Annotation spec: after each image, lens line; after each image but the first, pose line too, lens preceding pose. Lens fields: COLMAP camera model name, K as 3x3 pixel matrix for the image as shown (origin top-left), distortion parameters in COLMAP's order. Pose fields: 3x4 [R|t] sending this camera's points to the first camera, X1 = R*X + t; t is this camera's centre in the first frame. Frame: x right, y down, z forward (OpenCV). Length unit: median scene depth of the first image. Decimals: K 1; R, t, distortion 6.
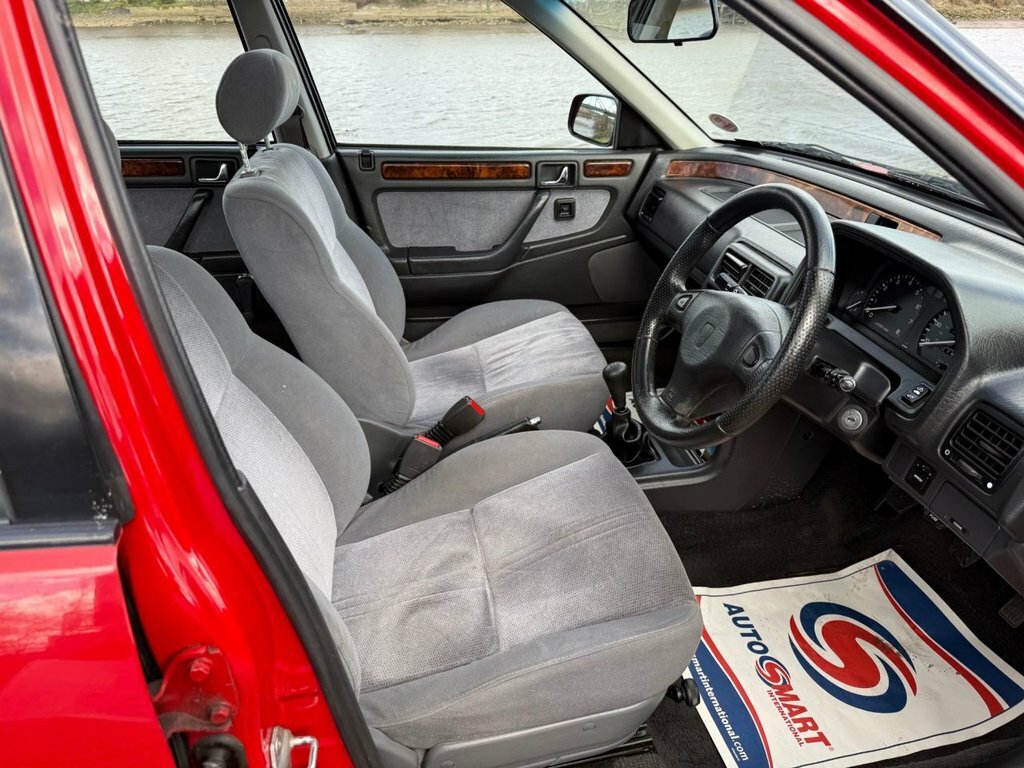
lens RADIAL K [[726.9, 0, 519.0], [0, 726.9, 391.4], [0, 0, 1]] dist [0.009410, -0.029387]
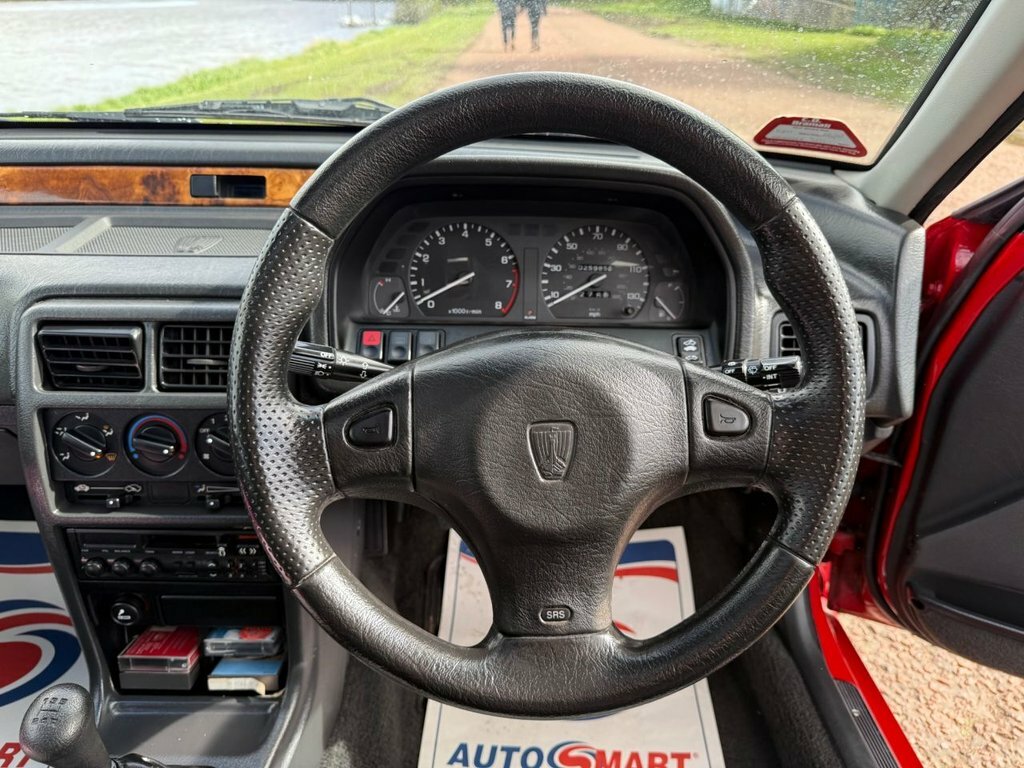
lens RADIAL K [[726.9, 0, 513.5], [0, 726.9, 380.4], [0, 0, 1]] dist [0.009410, -0.029387]
pose [[0.150076, -0.438988, 0.885870, -0.056371], [0.436051, 0.833552, 0.339191, -0.145984], [-0.887320, 0.335381, 0.316517, 0.480129]]
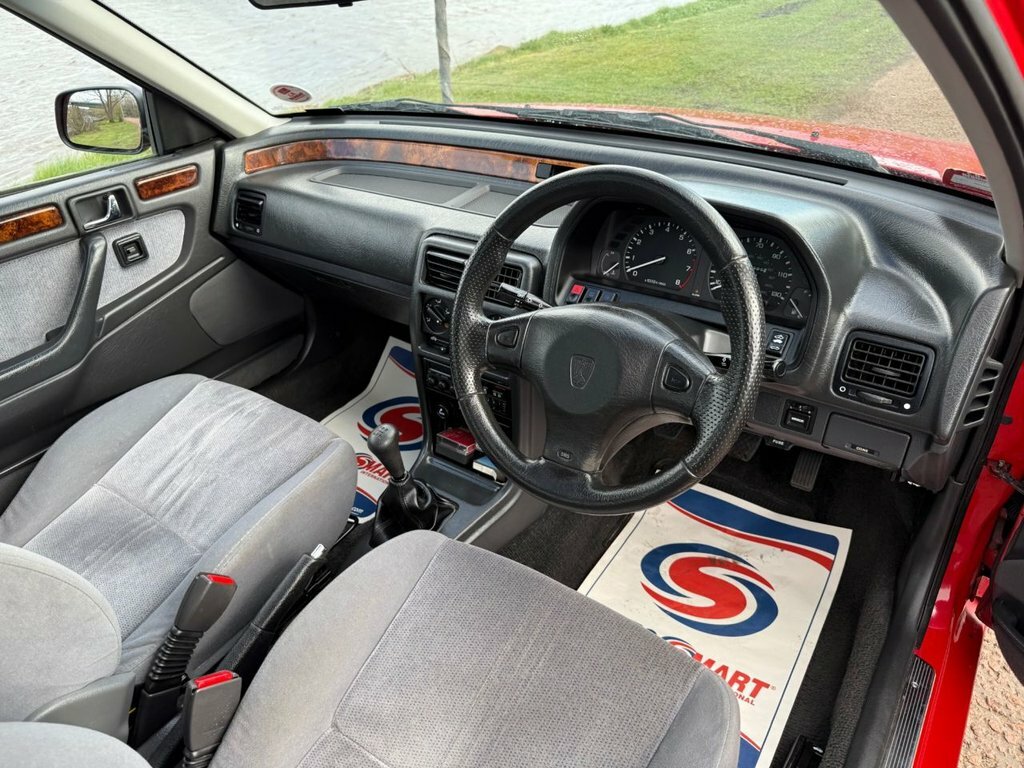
lens RADIAL K [[726.9, 0, 514.5], [0, 726.9, 382.1], [0, 0, 1]] dist [0.009410, -0.029387]
pose [[0.710272, -0.408558, 0.573232, -0.140975], [0.373380, 0.908999, 0.185227, -0.131997], [-0.596743, 0.082472, 0.798183, 0.224472]]
